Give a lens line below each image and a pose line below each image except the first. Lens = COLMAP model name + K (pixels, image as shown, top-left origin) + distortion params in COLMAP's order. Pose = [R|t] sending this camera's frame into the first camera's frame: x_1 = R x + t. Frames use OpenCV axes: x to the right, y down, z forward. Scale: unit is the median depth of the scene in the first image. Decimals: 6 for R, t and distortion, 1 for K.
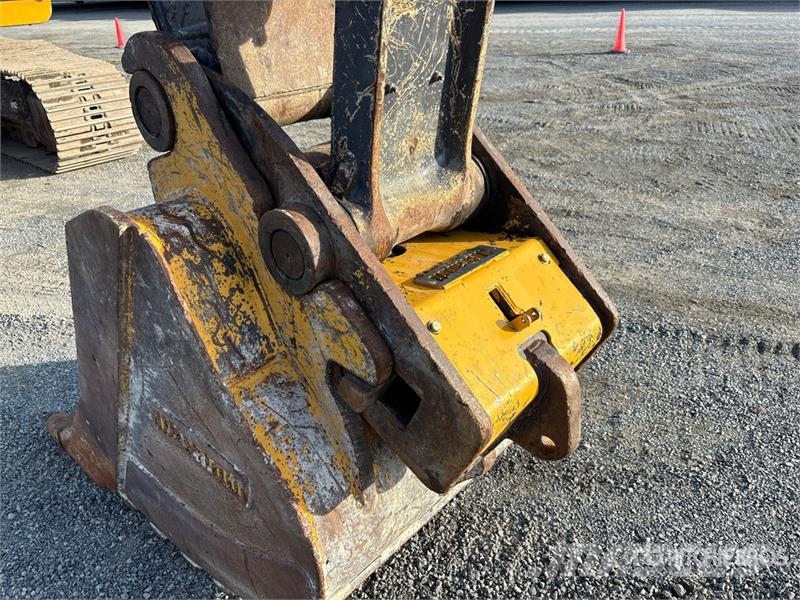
lens RADIAL K [[598.5, 0, 400.0], [0, 598.5, 300.0], [0, 0, 1]] dist [0.059884, -0.076442]
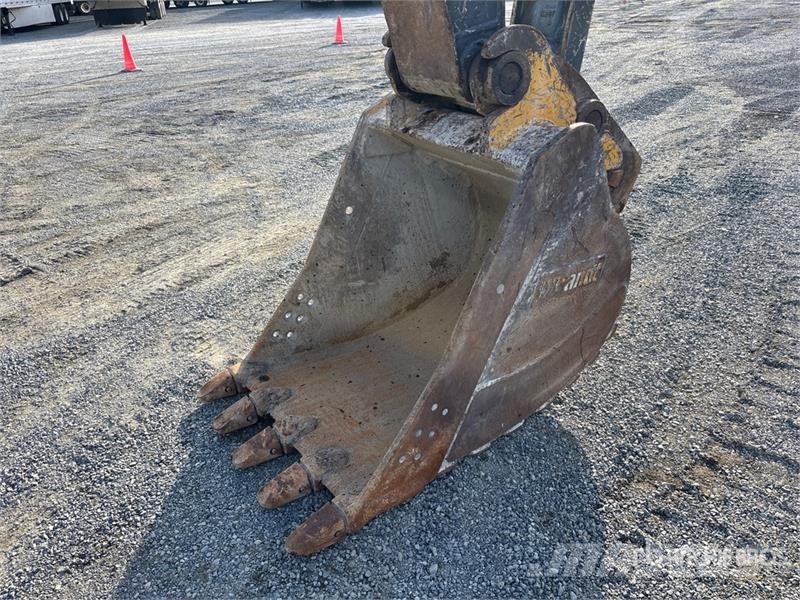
lens RADIAL K [[612.2, 0, 400.0], [0, 612.2, 300.0], [0, 0, 1]] dist [0.011242, 0.002594]
pose [[0.219861, -0.441981, 0.869663, -1.447159], [0.499490, 0.816759, 0.288816, -0.309516], [-0.837956, 0.370888, 0.400339, 0.576225]]
